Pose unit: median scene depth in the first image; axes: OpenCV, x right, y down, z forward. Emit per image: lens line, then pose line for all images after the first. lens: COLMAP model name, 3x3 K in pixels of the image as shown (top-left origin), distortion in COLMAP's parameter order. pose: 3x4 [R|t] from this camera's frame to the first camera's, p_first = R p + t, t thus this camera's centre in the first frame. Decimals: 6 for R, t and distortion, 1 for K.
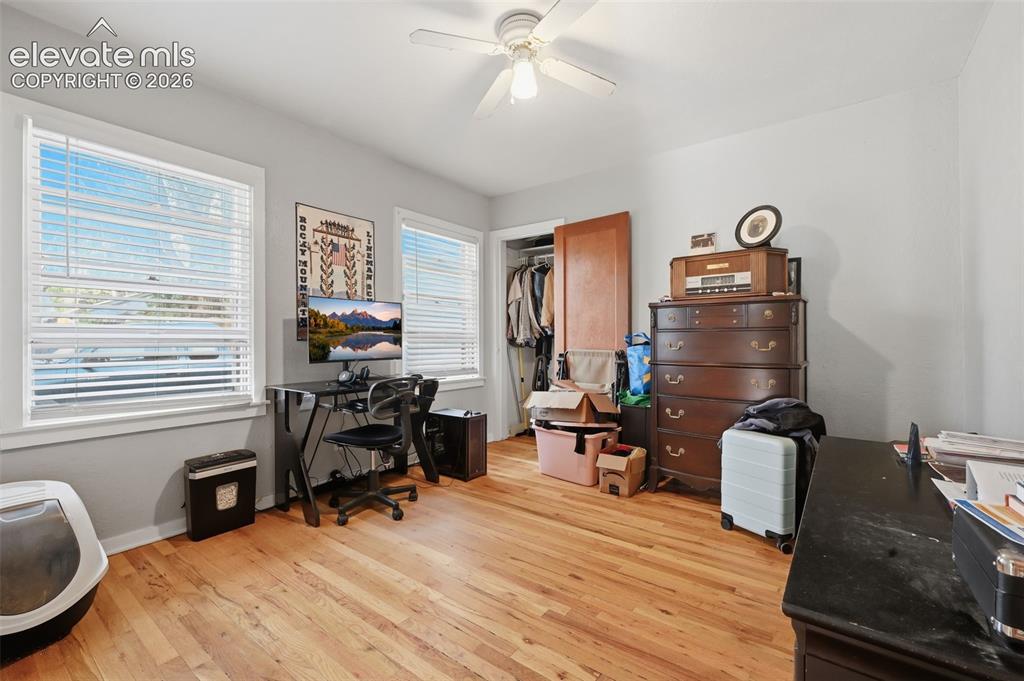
lens RADIAL K [[422.3, 0, 511.0], [0, 422.3, 339.2], [0, 0, 1]] dist [-0.000205, 0.000621]
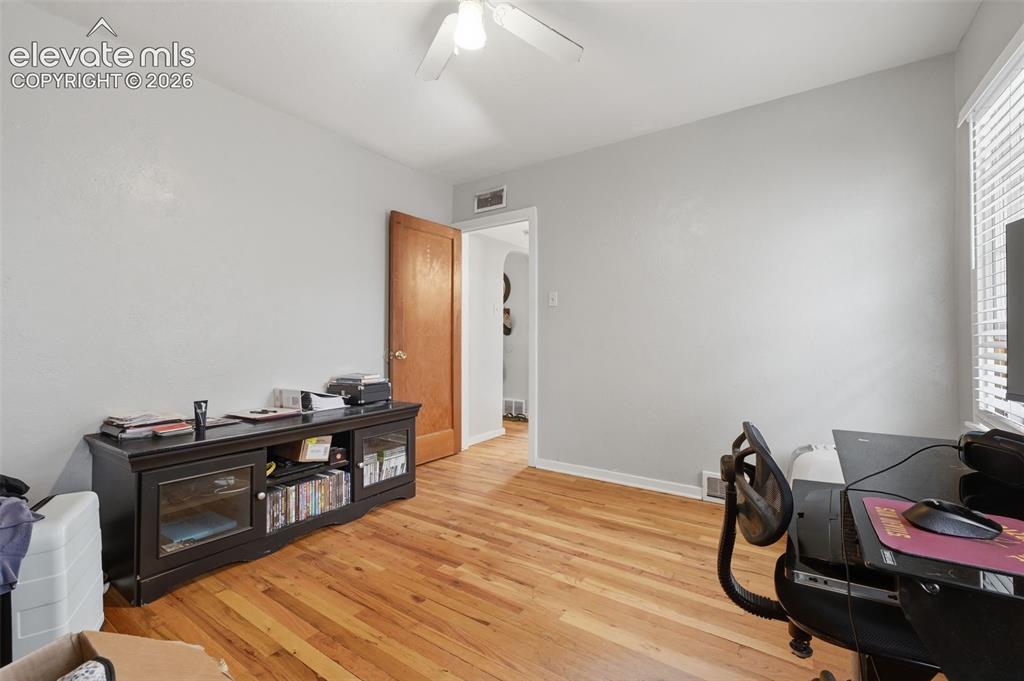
lens RADIAL K [[422.3, 0, 511.2], [0, 422.3, 341.4], [0, 0, 1]] dist [-0.000205, 0.000621]
pose [[-0.998120, 0.003974, -0.061167, 0.005674], [0.004246, 0.999982, -0.004311, 0.009913], [0.061149, -0.004563, -0.998118, 2.208133]]
